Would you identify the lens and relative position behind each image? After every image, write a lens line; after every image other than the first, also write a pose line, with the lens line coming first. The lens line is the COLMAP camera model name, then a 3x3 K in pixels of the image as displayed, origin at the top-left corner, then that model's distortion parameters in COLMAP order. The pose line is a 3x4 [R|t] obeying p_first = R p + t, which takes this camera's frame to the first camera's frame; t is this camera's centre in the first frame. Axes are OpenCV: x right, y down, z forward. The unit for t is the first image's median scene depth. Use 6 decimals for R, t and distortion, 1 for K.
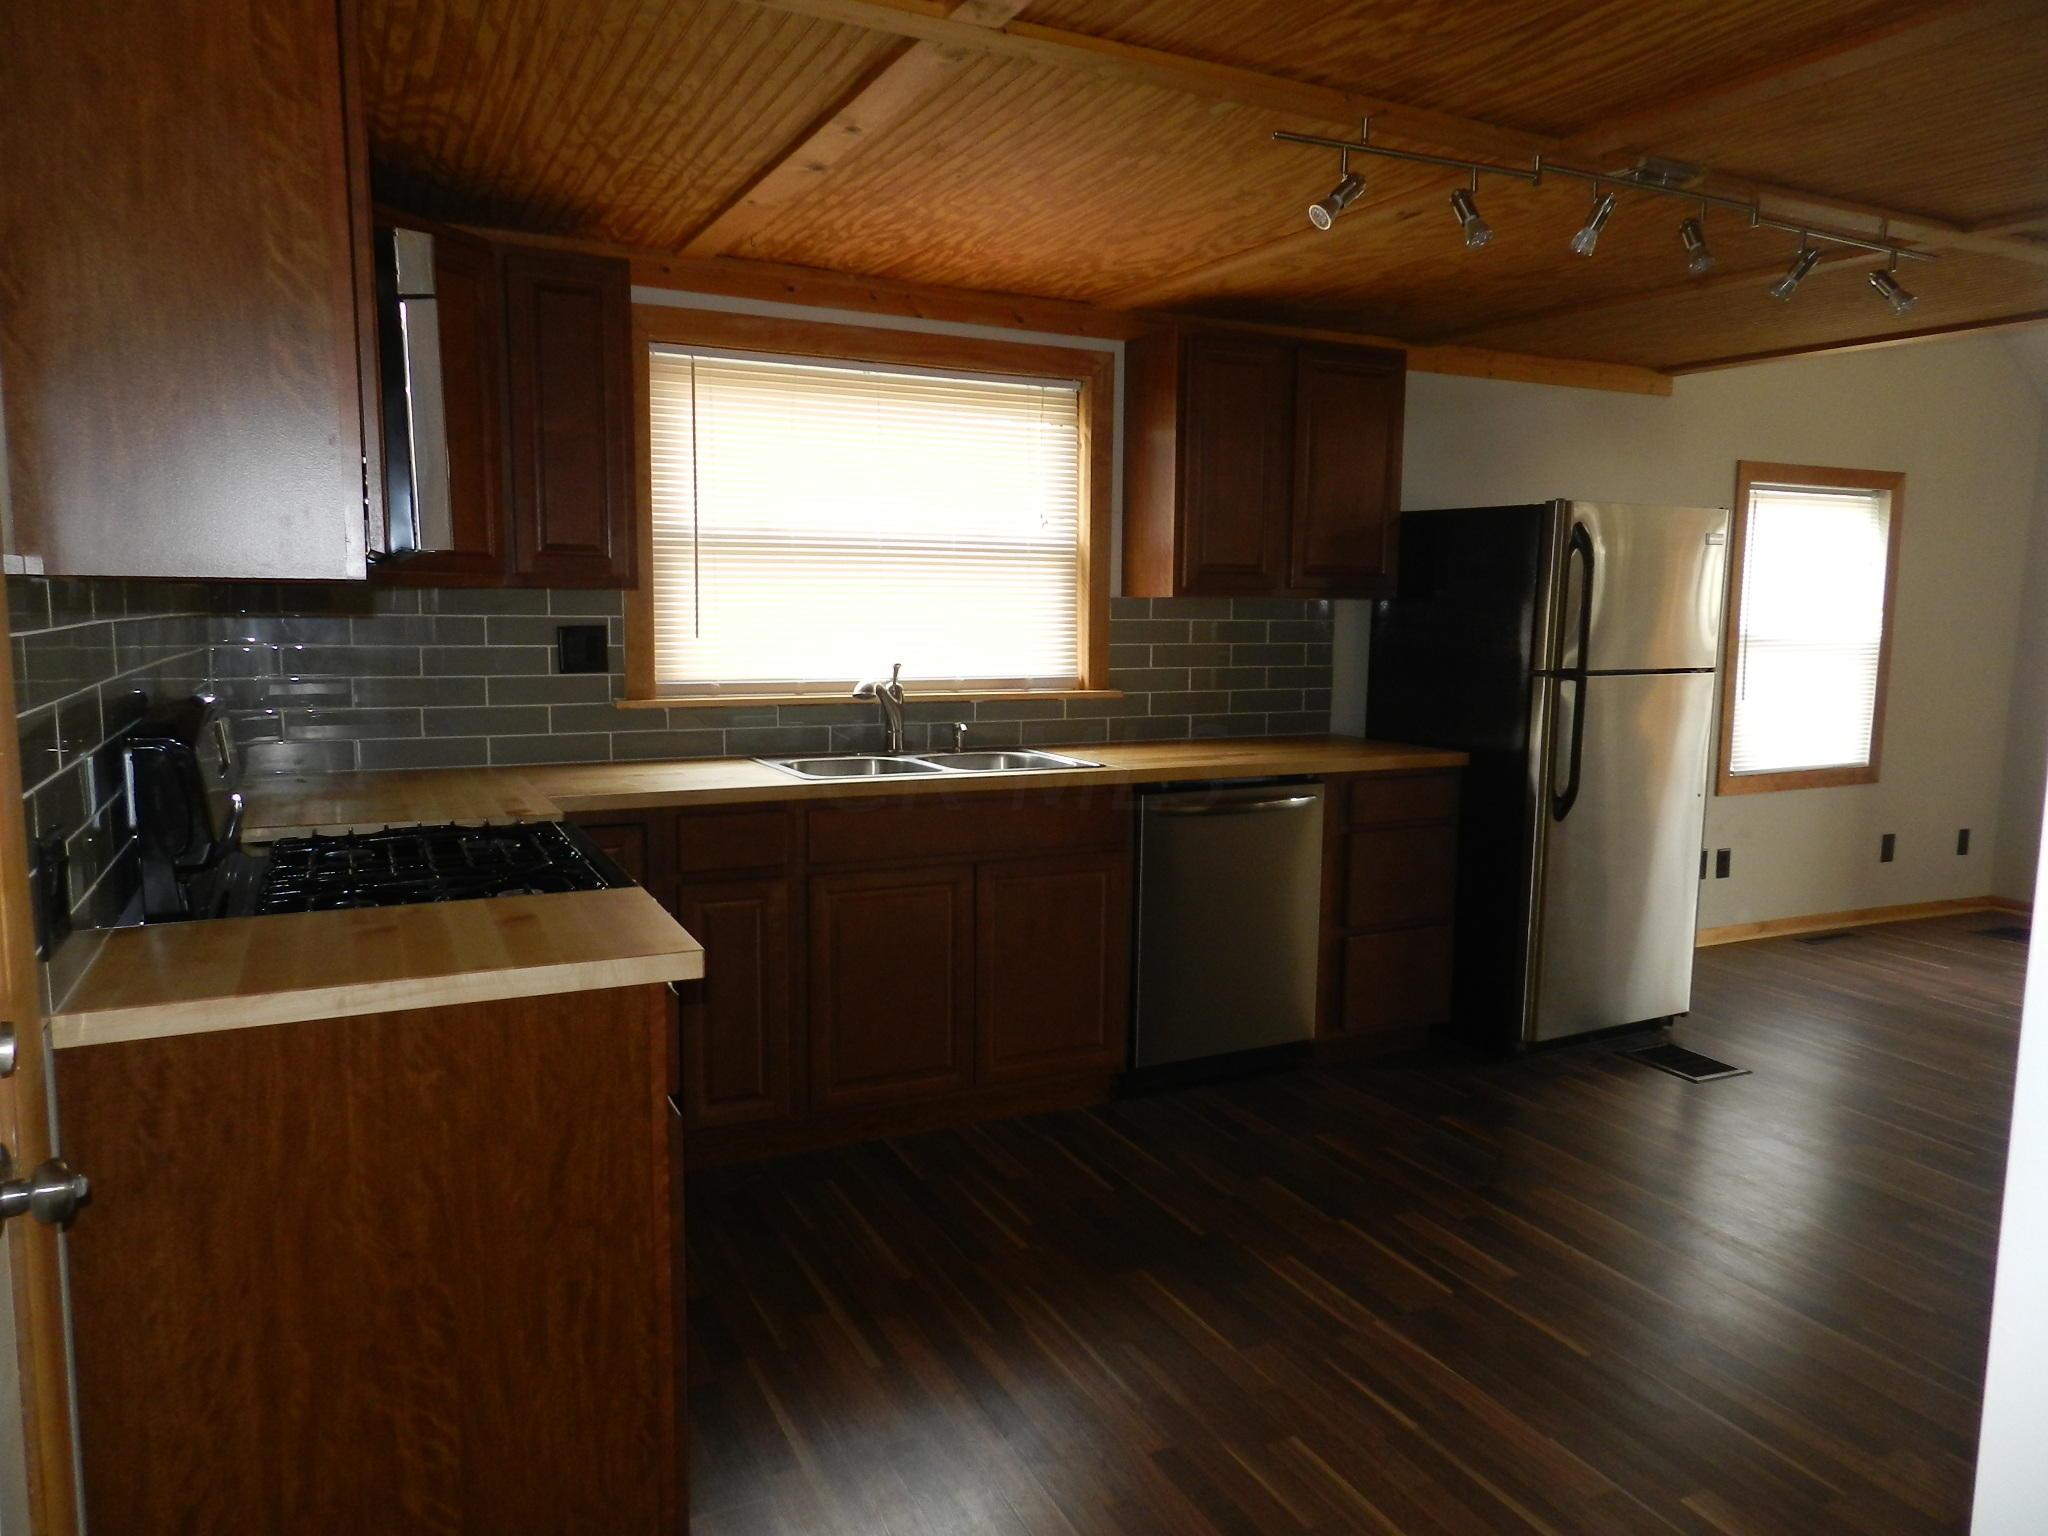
lens RADIAL K [[1374.6, 0, 1024.0], [0, 1374.6, 768.0], [0, 0, 1]] dist [0.023511, -0.005282]
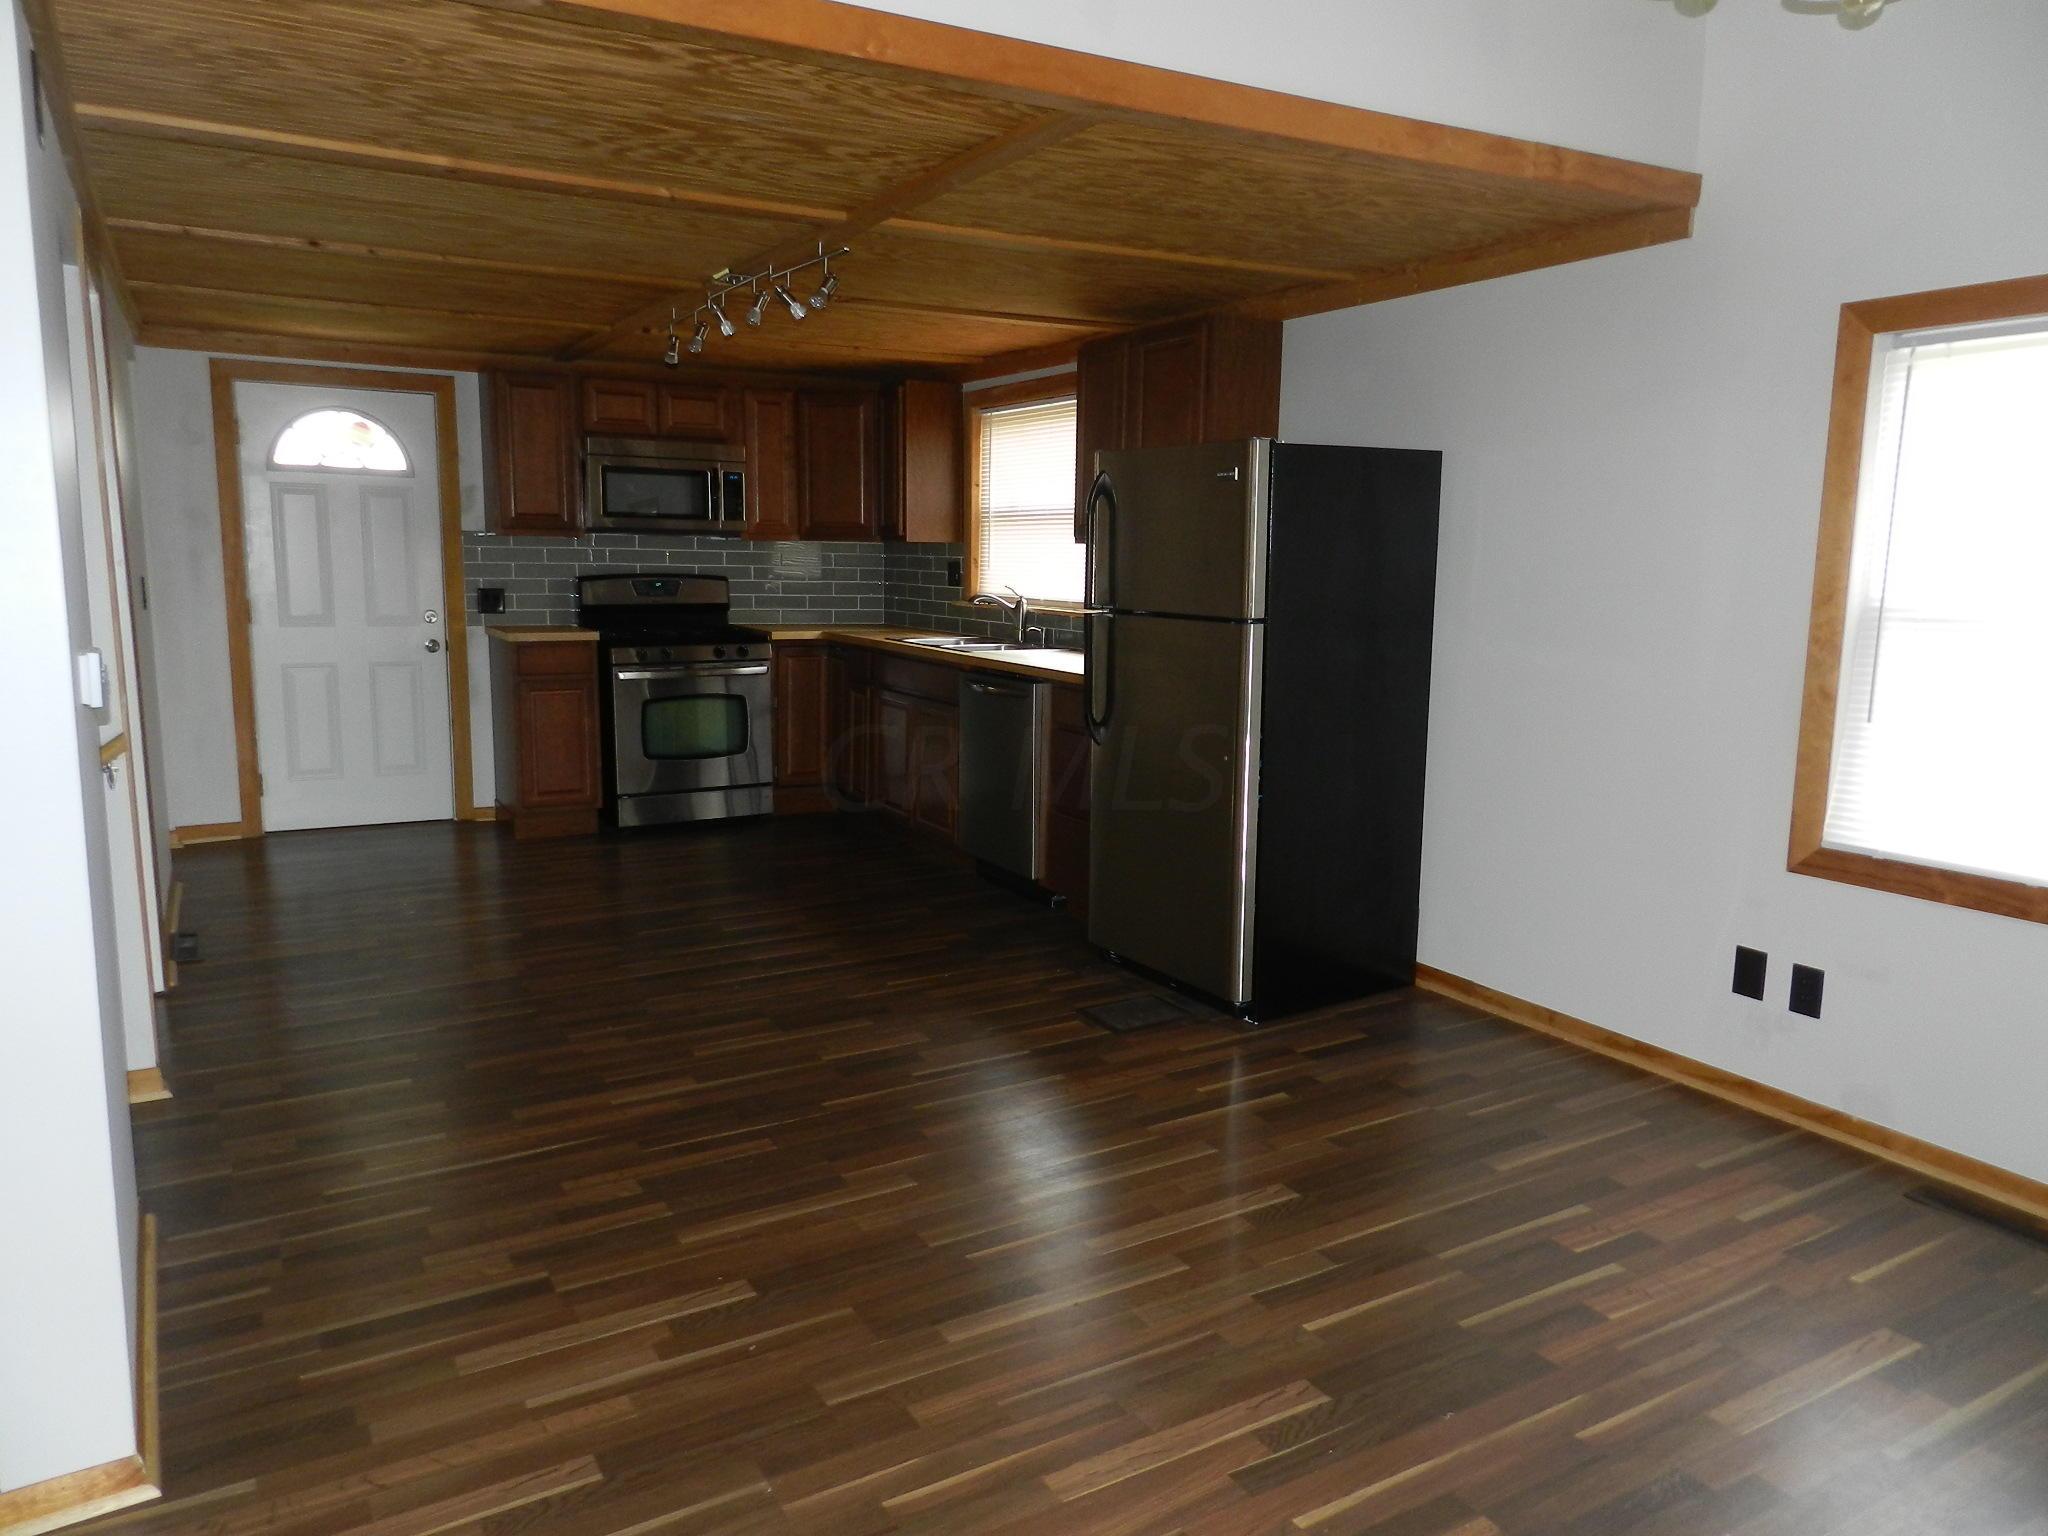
lens RADIAL K [[1374.6, 0, 1024.0], [0, 1374.6, 768.0], [0, 0, 1]] dist [0.023511, -0.005282]
pose [[0.087064, 0.147156, -0.985274, 1.584503], [-0.136476, 0.981467, 0.134527, -0.089761], [0.986810, 0.122753, 0.105533, 0.895299]]
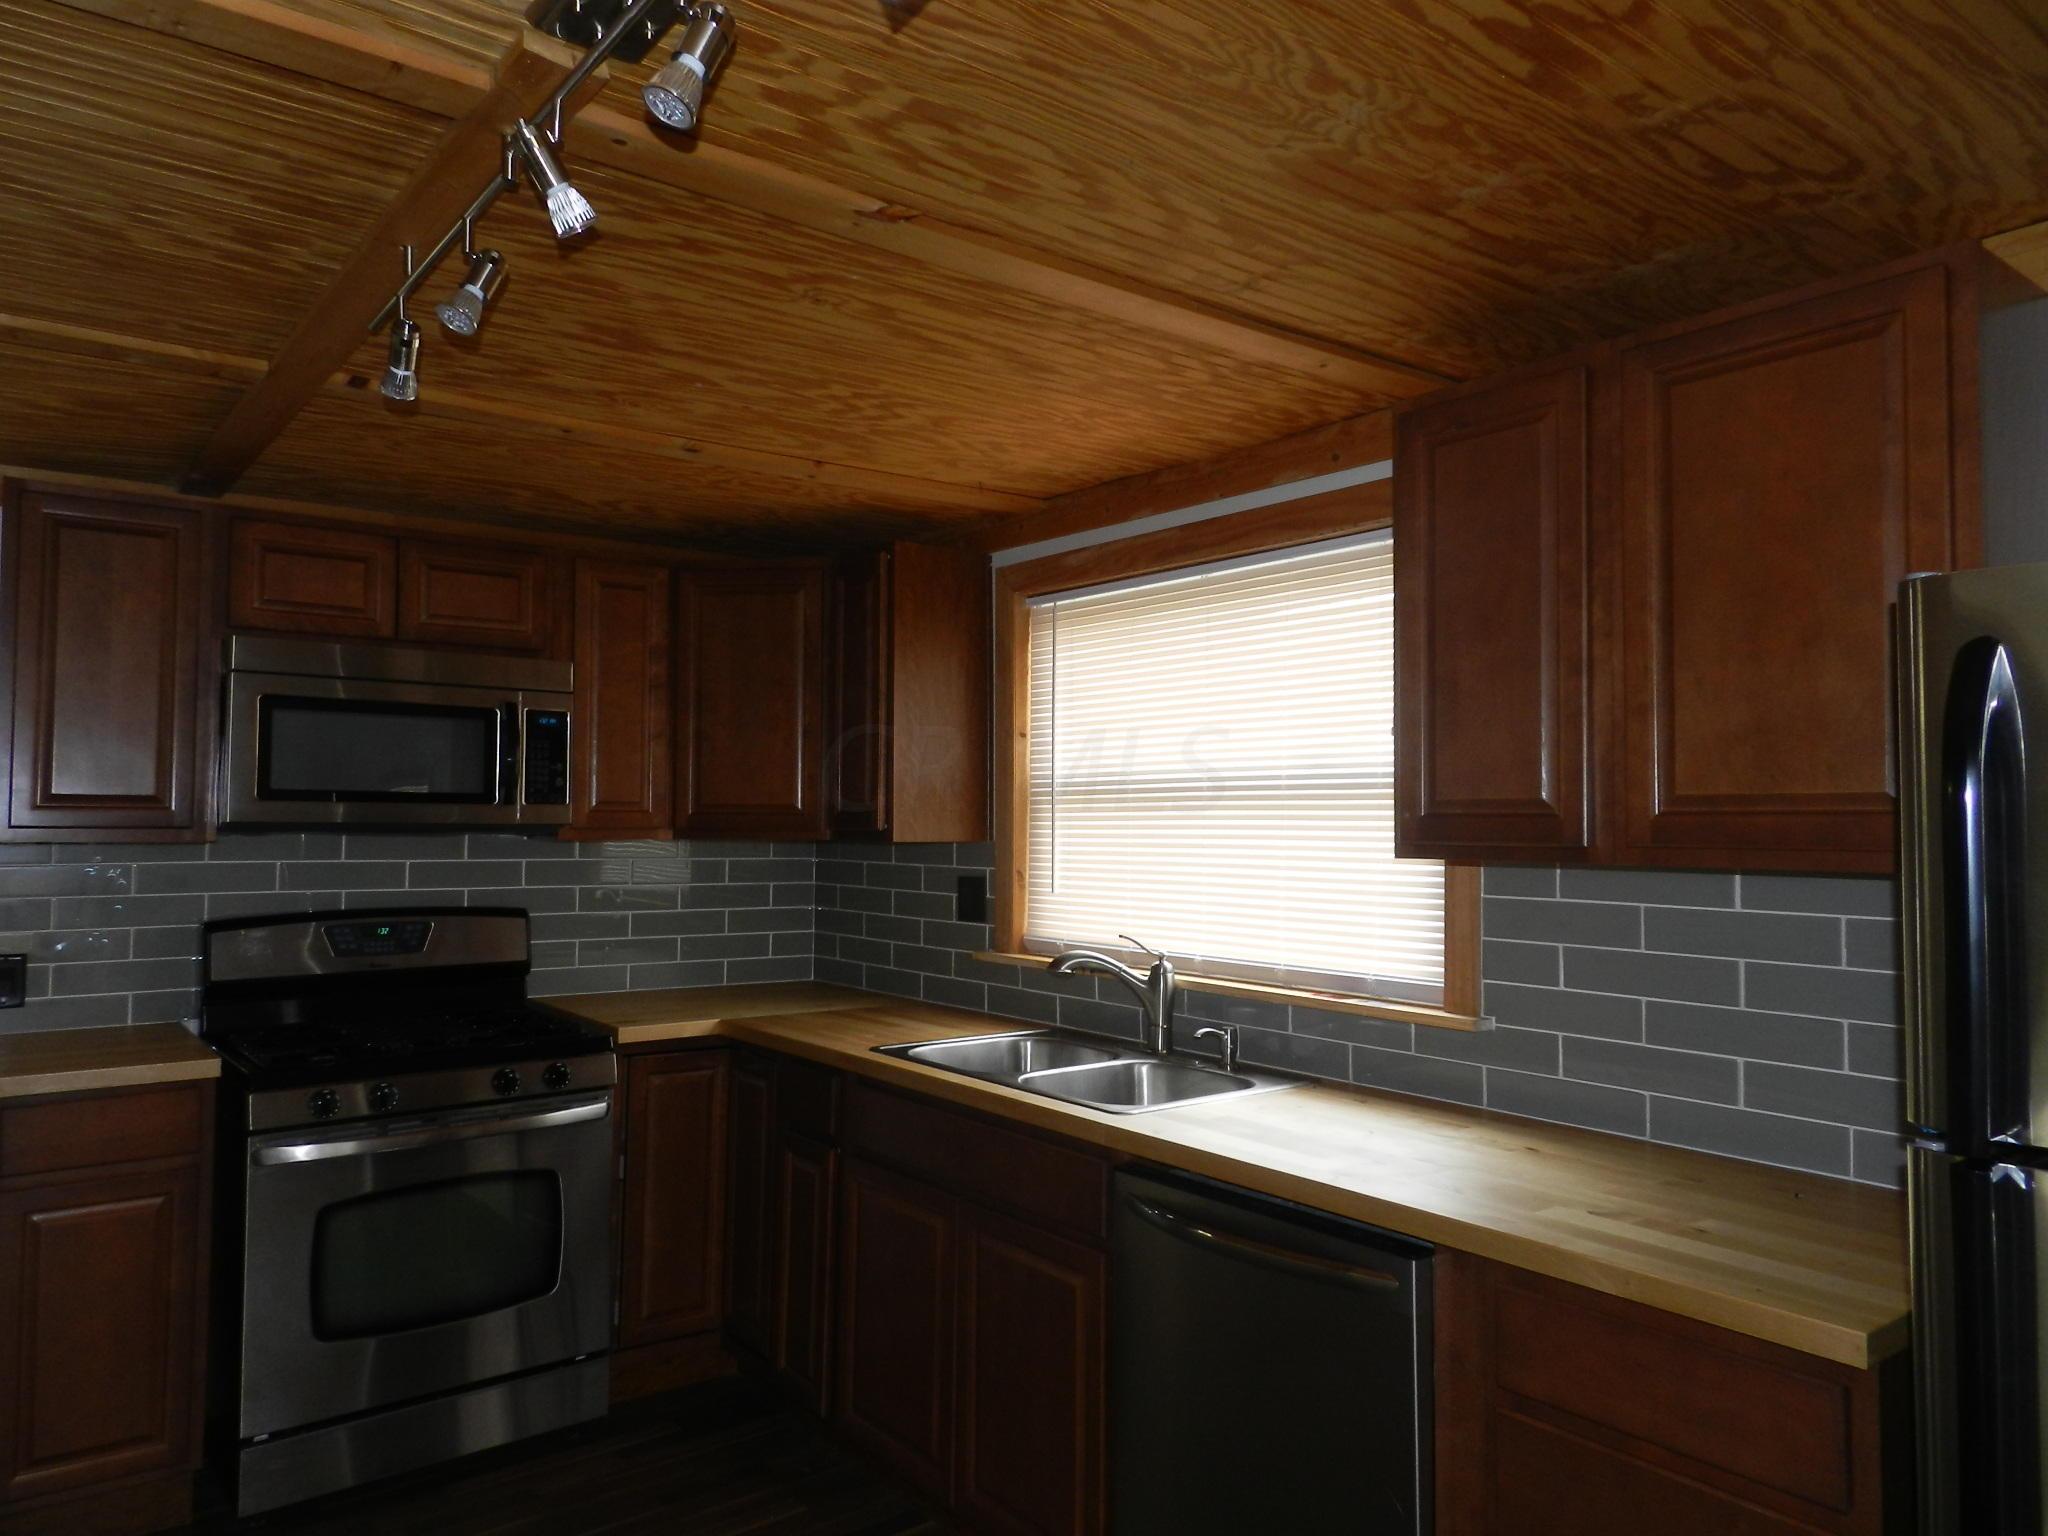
lens RADIAL K [[1374.6, 0, 1024.0], [0, 1374.6, 768.0], [0, 0, 1]] dist [0.023511, -0.005282]
pose [[0.223906, -0.046967, -0.973478, 0.681251], [-0.121931, 0.989641, -0.075792, -0.107041], [0.966953, 0.135667, 0.215860, 0.775730]]
